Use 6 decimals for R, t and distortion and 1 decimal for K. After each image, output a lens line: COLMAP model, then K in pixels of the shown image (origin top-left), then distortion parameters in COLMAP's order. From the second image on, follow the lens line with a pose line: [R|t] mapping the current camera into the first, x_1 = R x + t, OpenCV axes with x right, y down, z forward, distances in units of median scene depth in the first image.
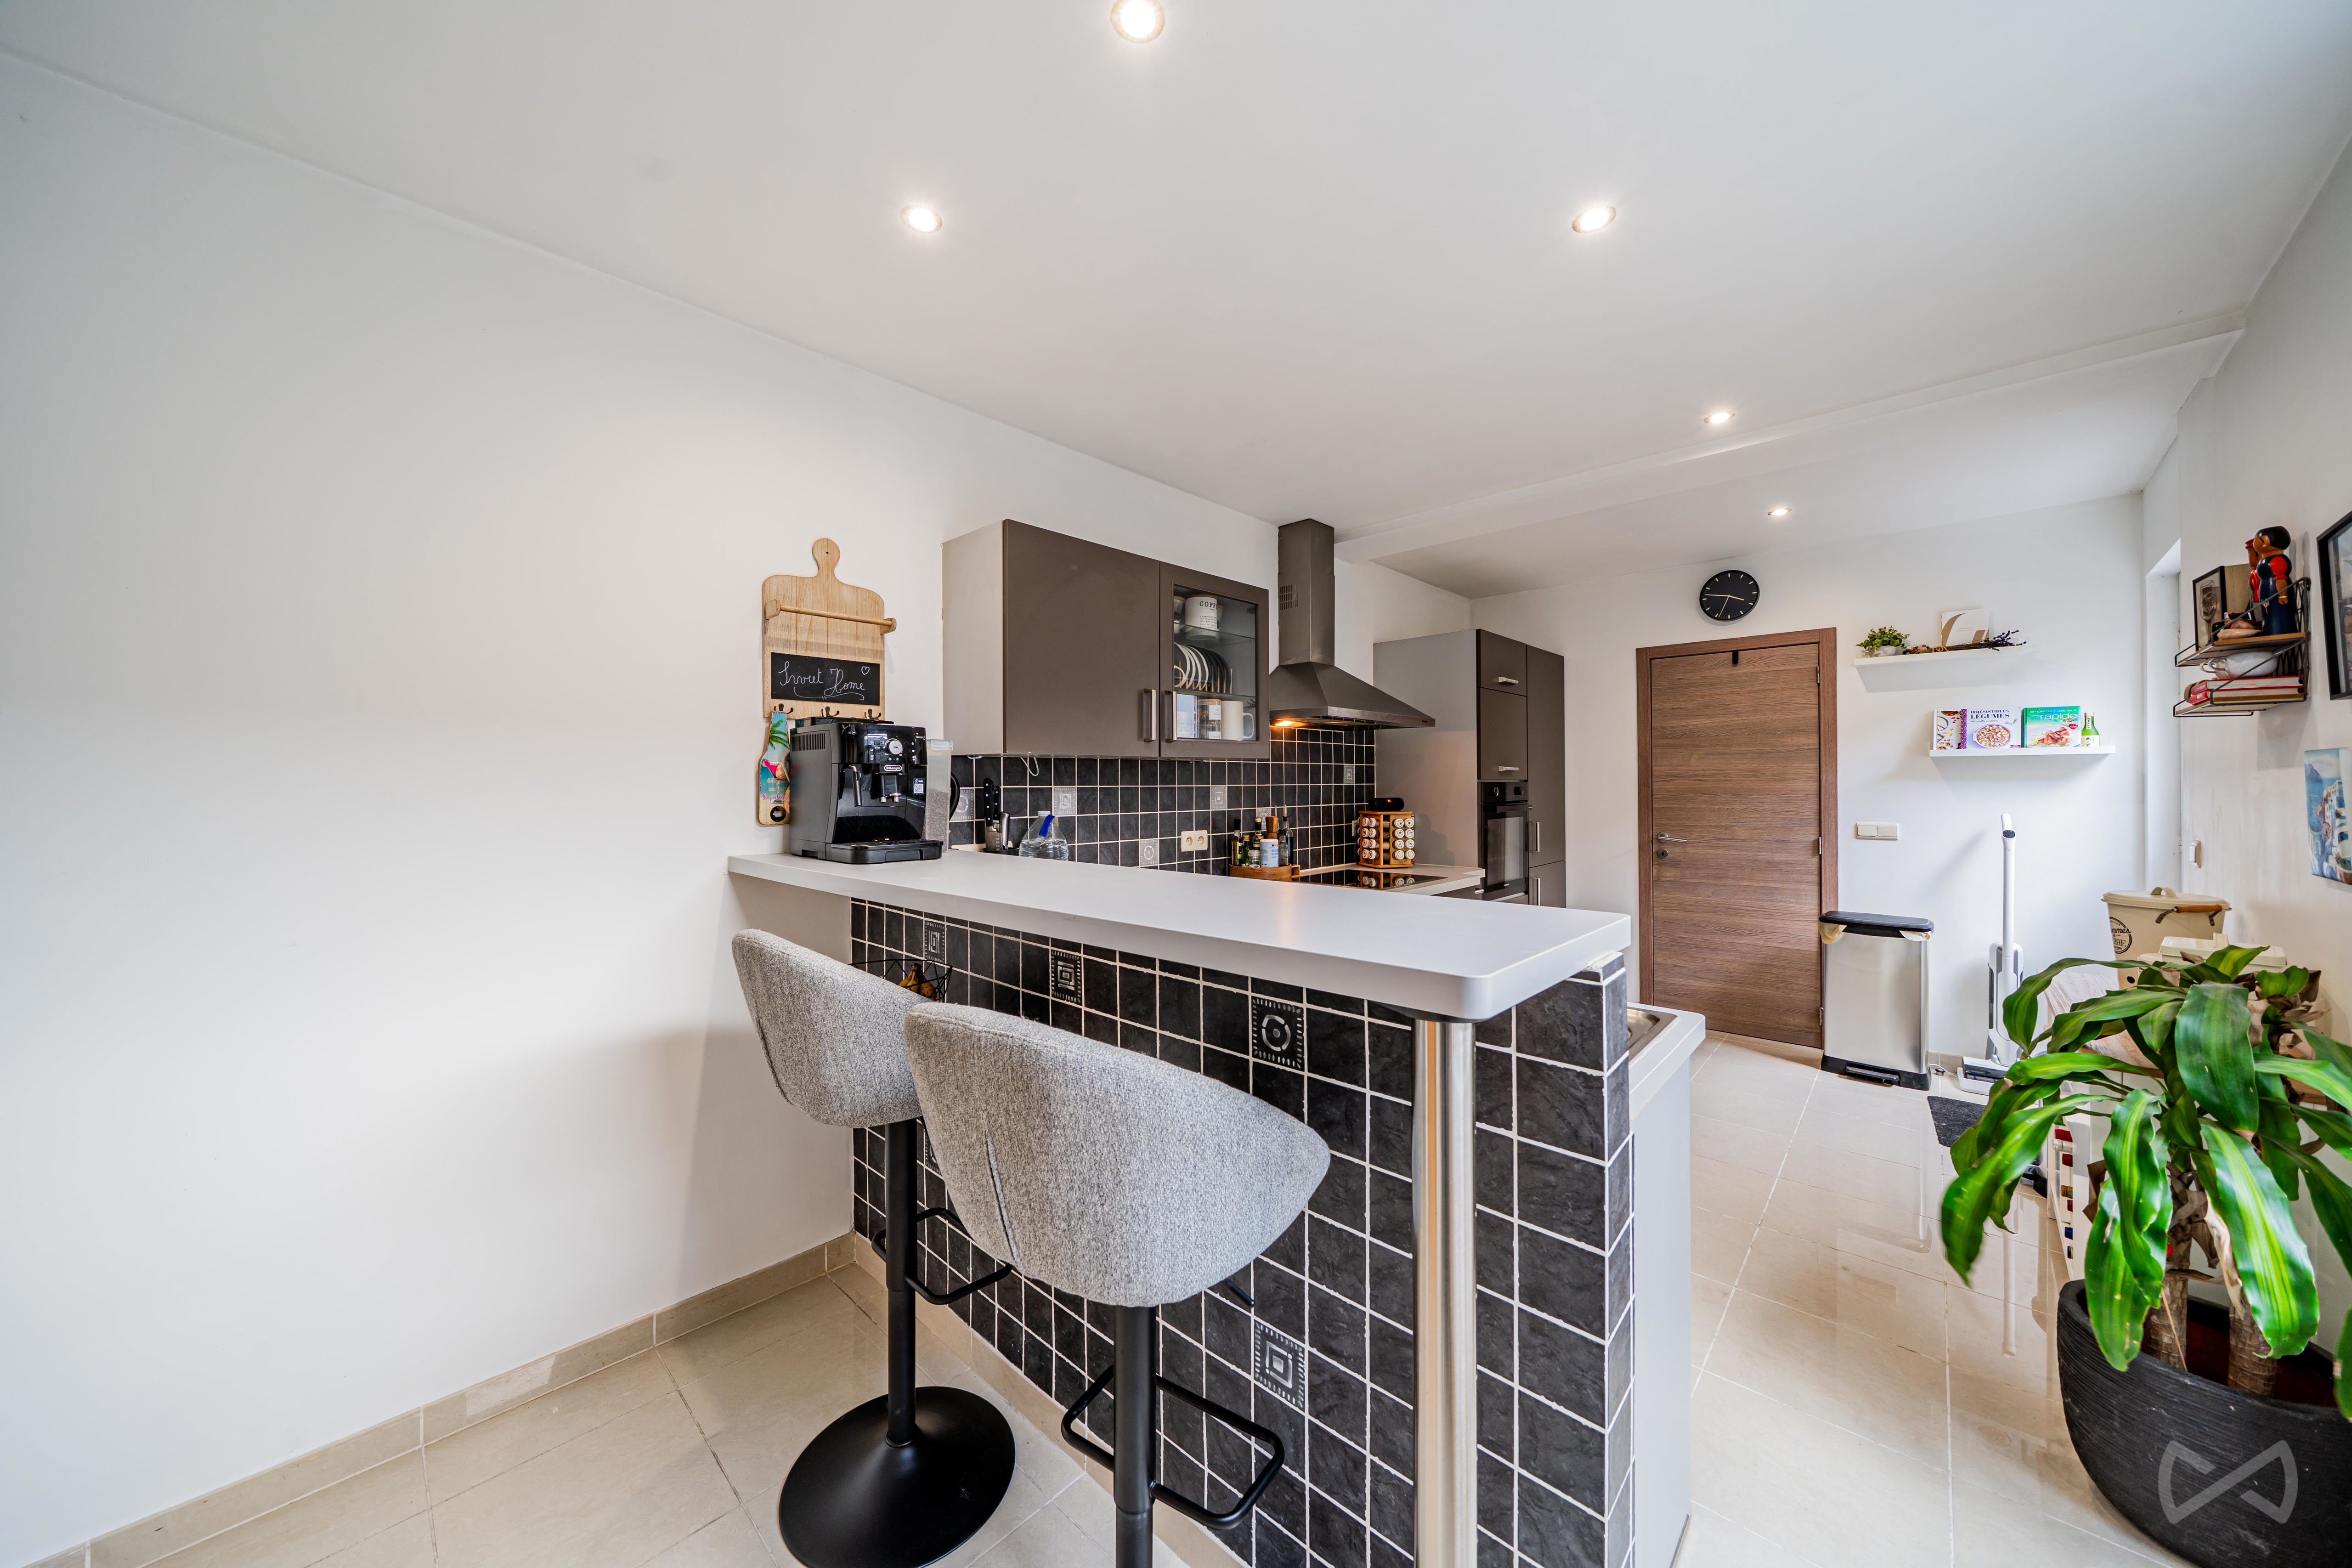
lens RADIAL K [[801.5, 0, 1168.5], [0, 801.5, 781.5], [0, 0, 1]] dist [-0.001823, -0.000044]
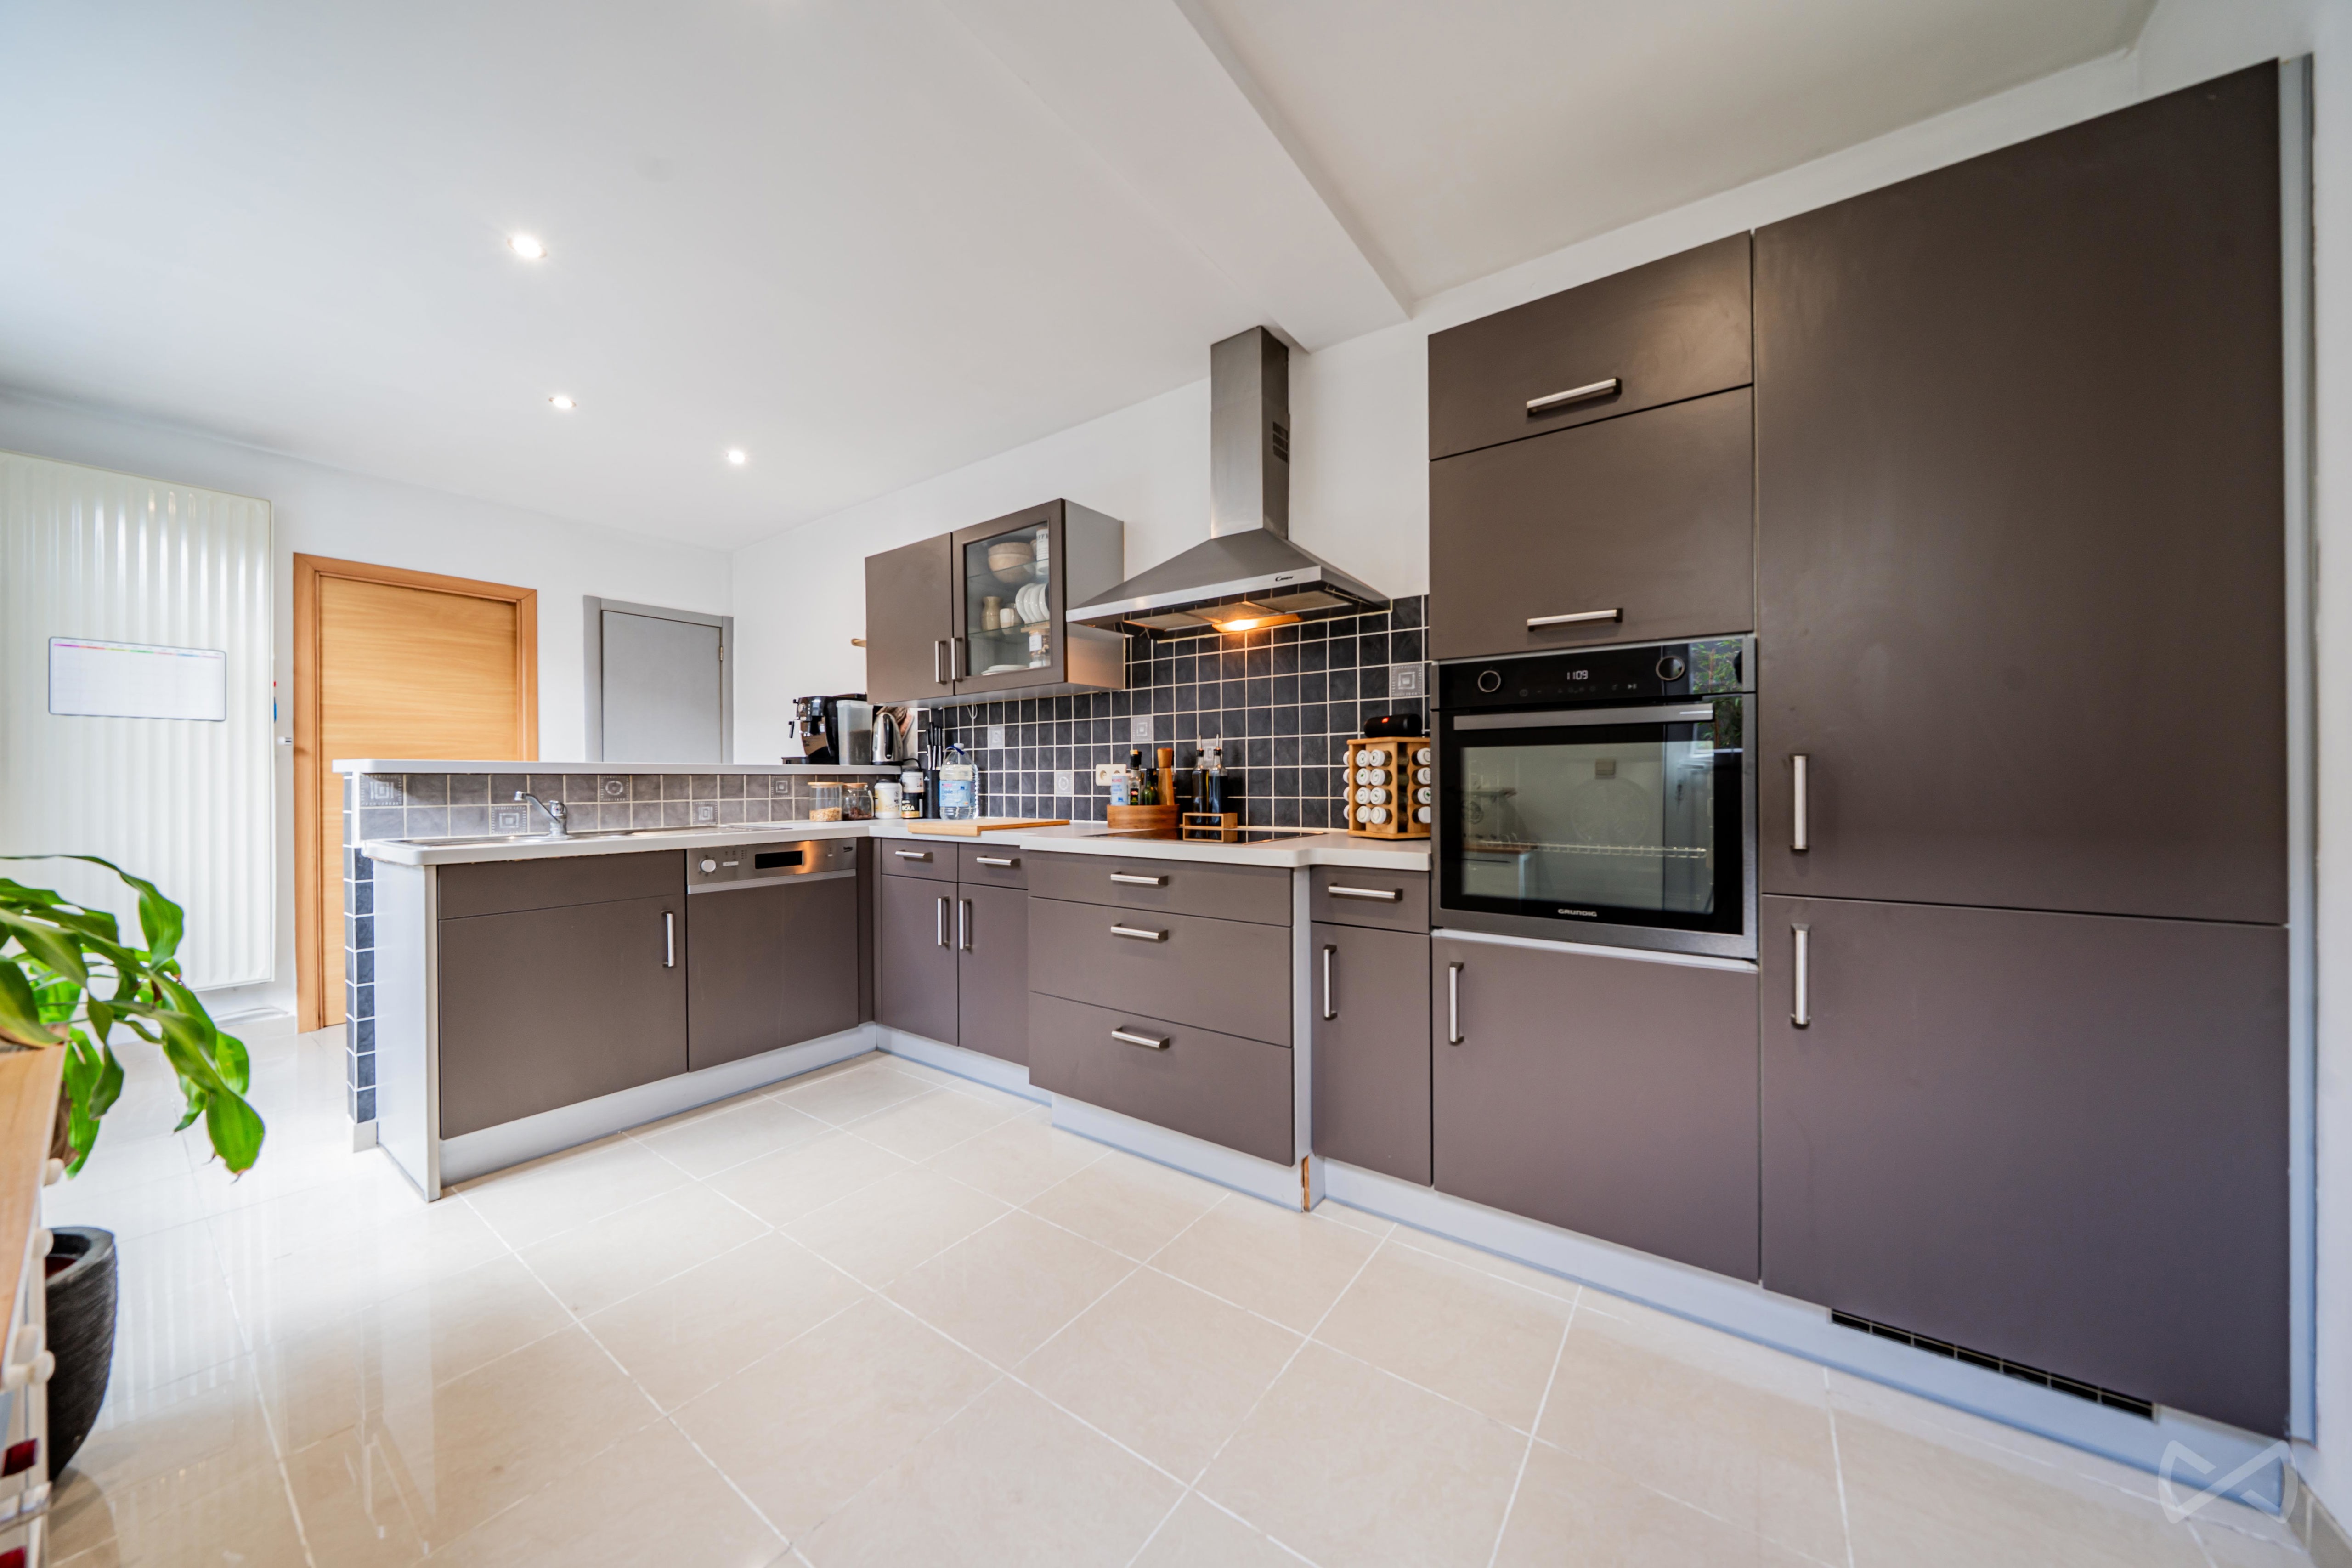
lens RADIAL K [[801.5, 0, 1168.5], [0, 801.5, 781.5], [0, 0, 1]] dist [-0.001823, -0.000044]
pose [[0.146073, 0.008301, -0.989239, 1.043085], [0.008411, 0.999918, 0.009633, 0.077085], [0.989238, -0.009728, 0.145992, 0.981970]]
